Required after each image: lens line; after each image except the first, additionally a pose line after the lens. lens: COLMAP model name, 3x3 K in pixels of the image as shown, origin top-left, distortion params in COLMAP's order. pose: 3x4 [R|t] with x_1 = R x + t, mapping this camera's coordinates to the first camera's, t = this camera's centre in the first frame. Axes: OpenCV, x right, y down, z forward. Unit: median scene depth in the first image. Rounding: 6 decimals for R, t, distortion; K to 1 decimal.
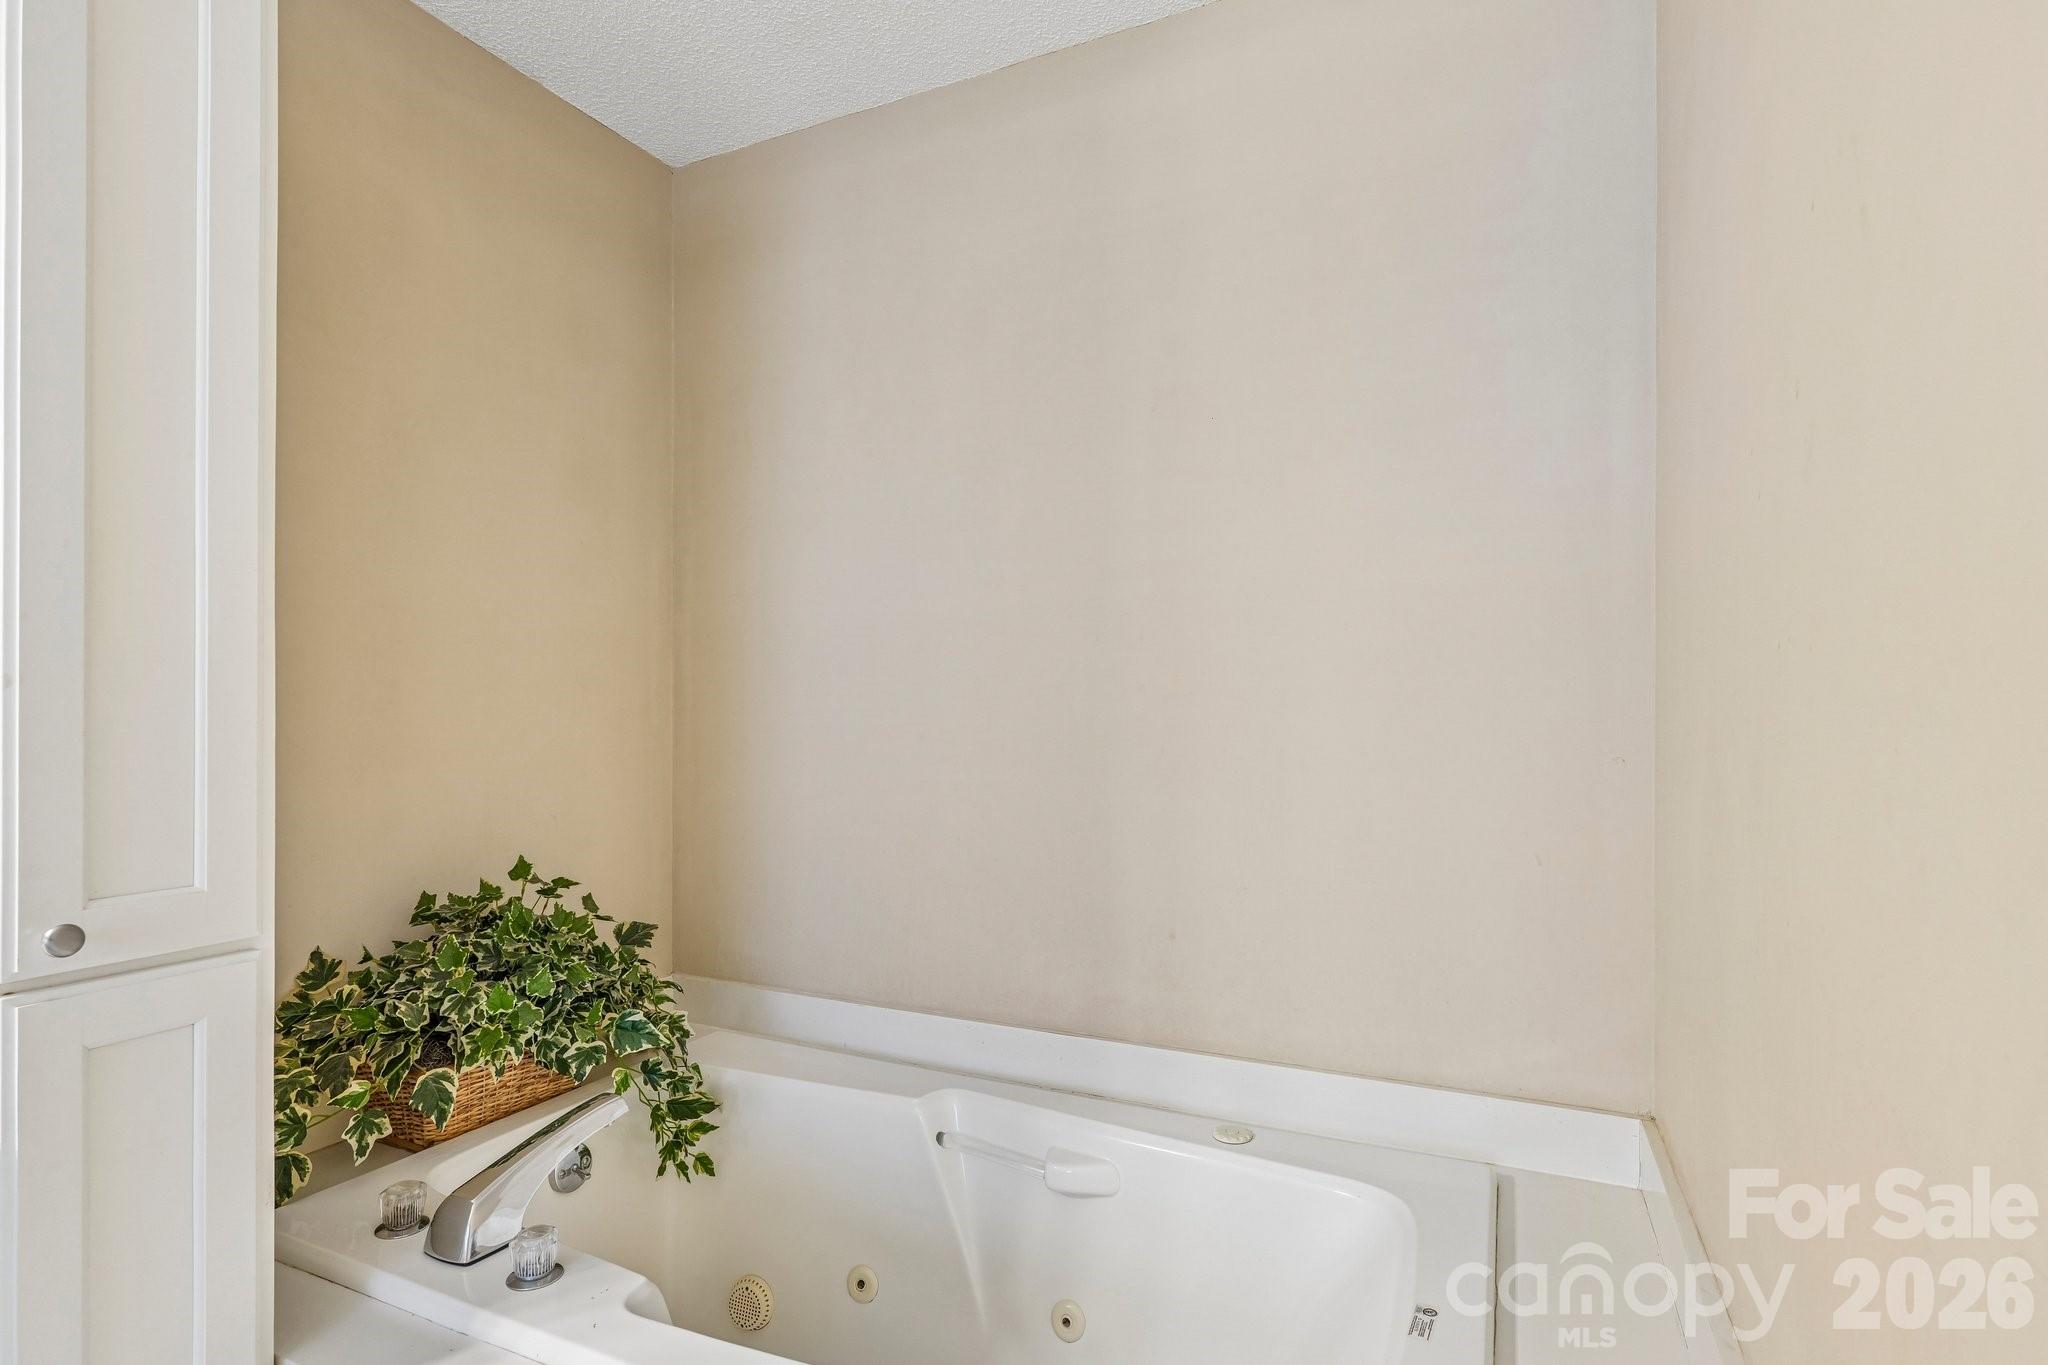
lens RADIAL K [[1005.0, 0, 1021.7], [0, 1005.0, 727.4], [0, 0, 1]] dist [0.001260, 0.002387]
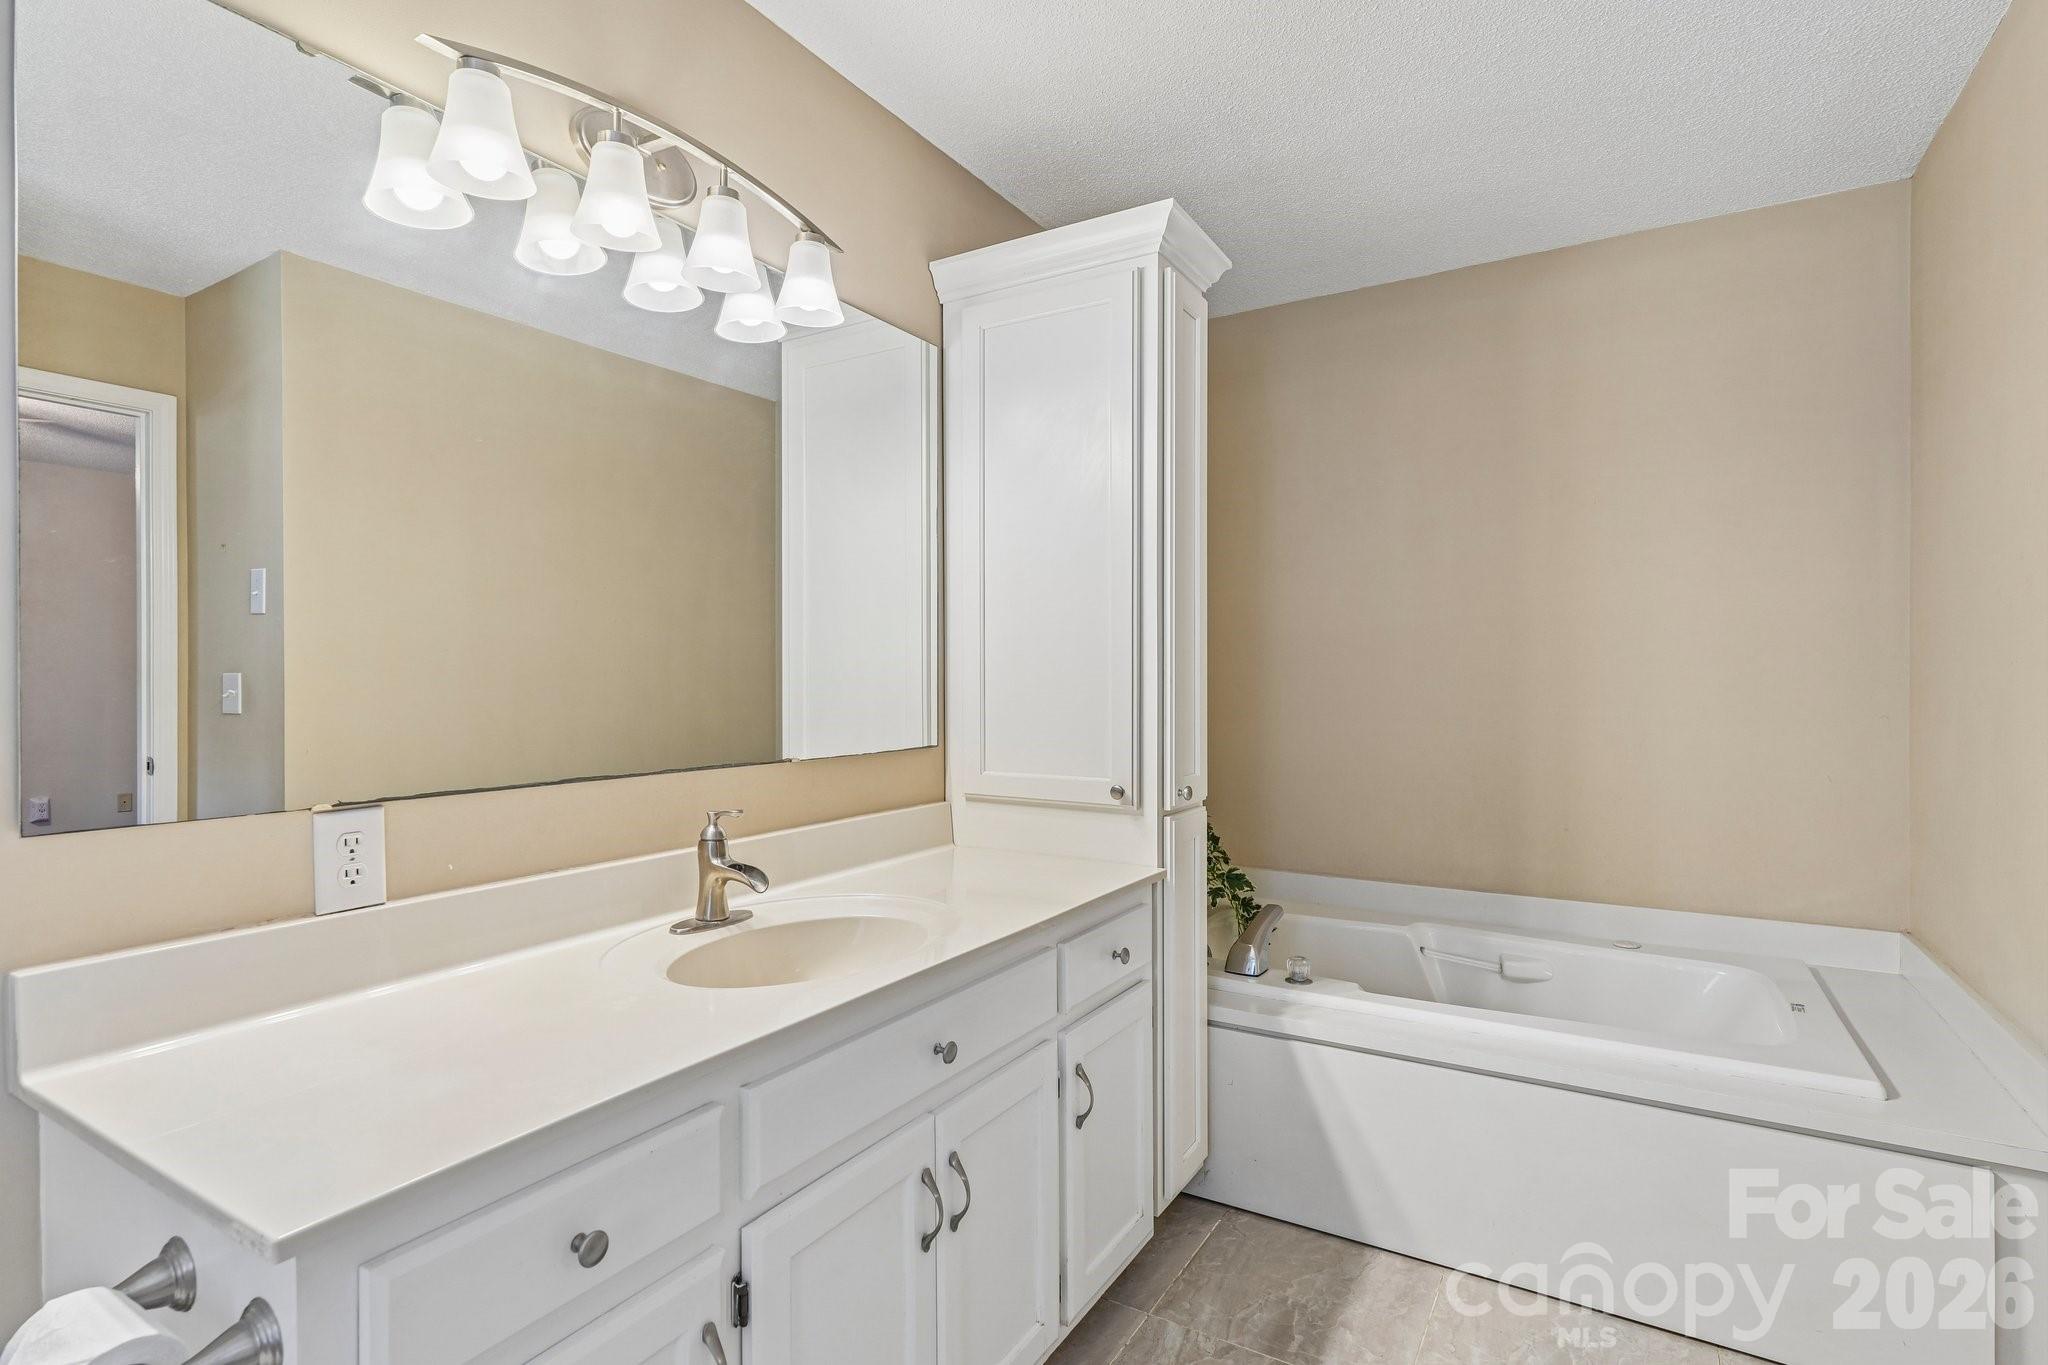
lens RADIAL K [[1005.0, 0, 1030.3], [0, 1005.0, 680.0], [0, 0, 1]] dist [0.001260, 0.002387]
pose [[0.995680, -0.004608, -0.092737, -0.624132], [0.003562, 0.999928, -0.011443, -0.012130], [0.092783, 0.011063, 0.995625, -0.750060]]
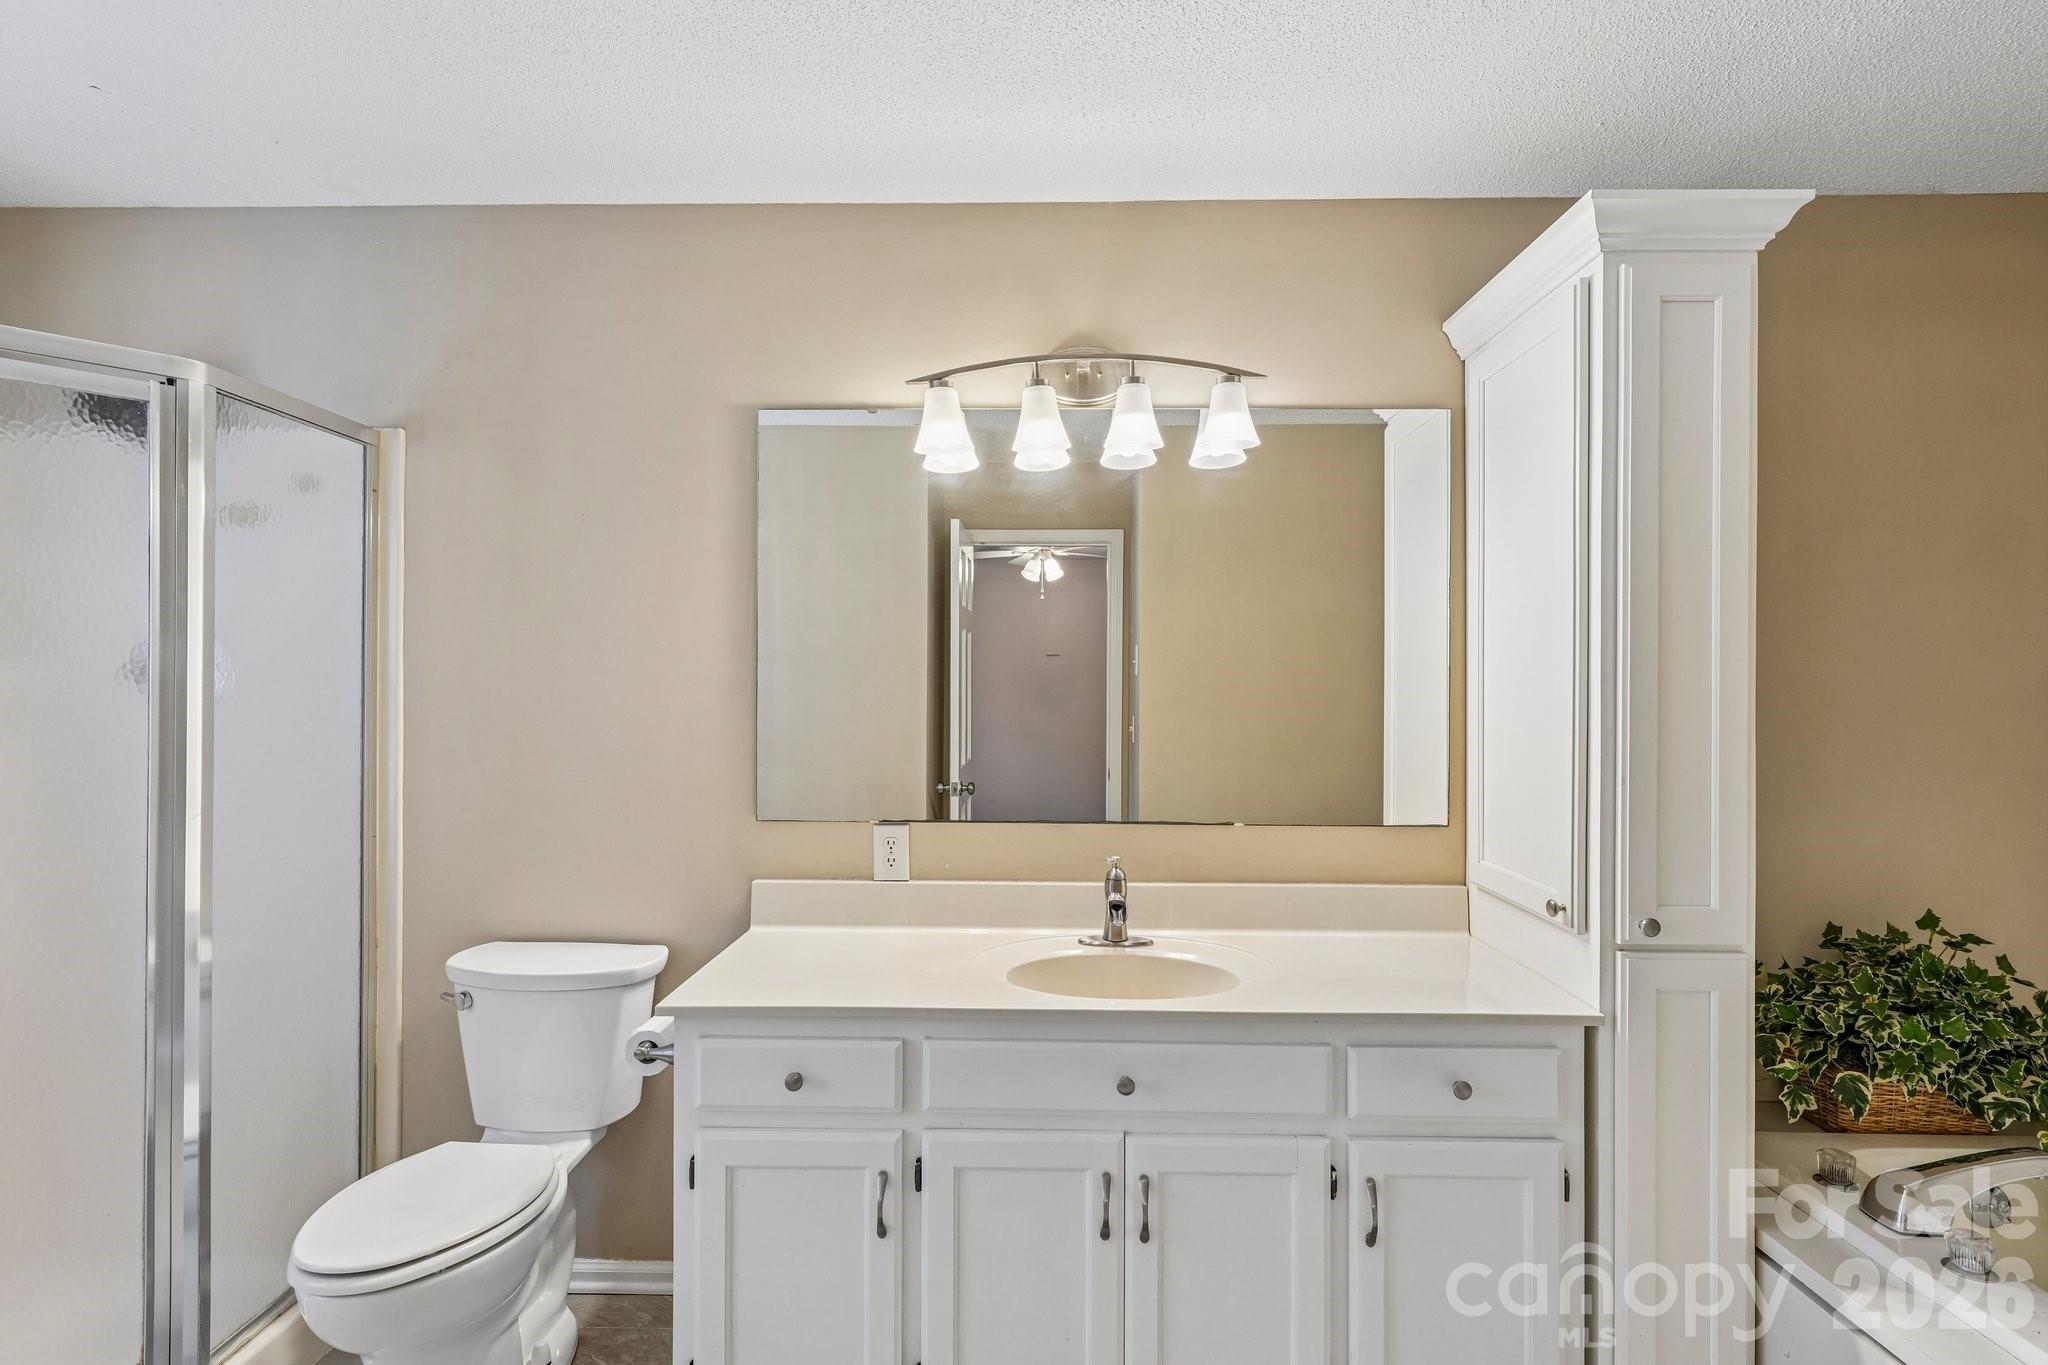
lens RADIAL K [[1005.0, 0, 1024.4], [0, 1005.0, 683.8], [0, 0, 1]] dist [0.001260, 0.002387]
pose [[0.416487, -0.002203, -0.909139, 0.120364], [-0.015568, 0.999833, -0.009554, -0.107041], [0.909008, 0.018132, 0.416383, -0.437449]]
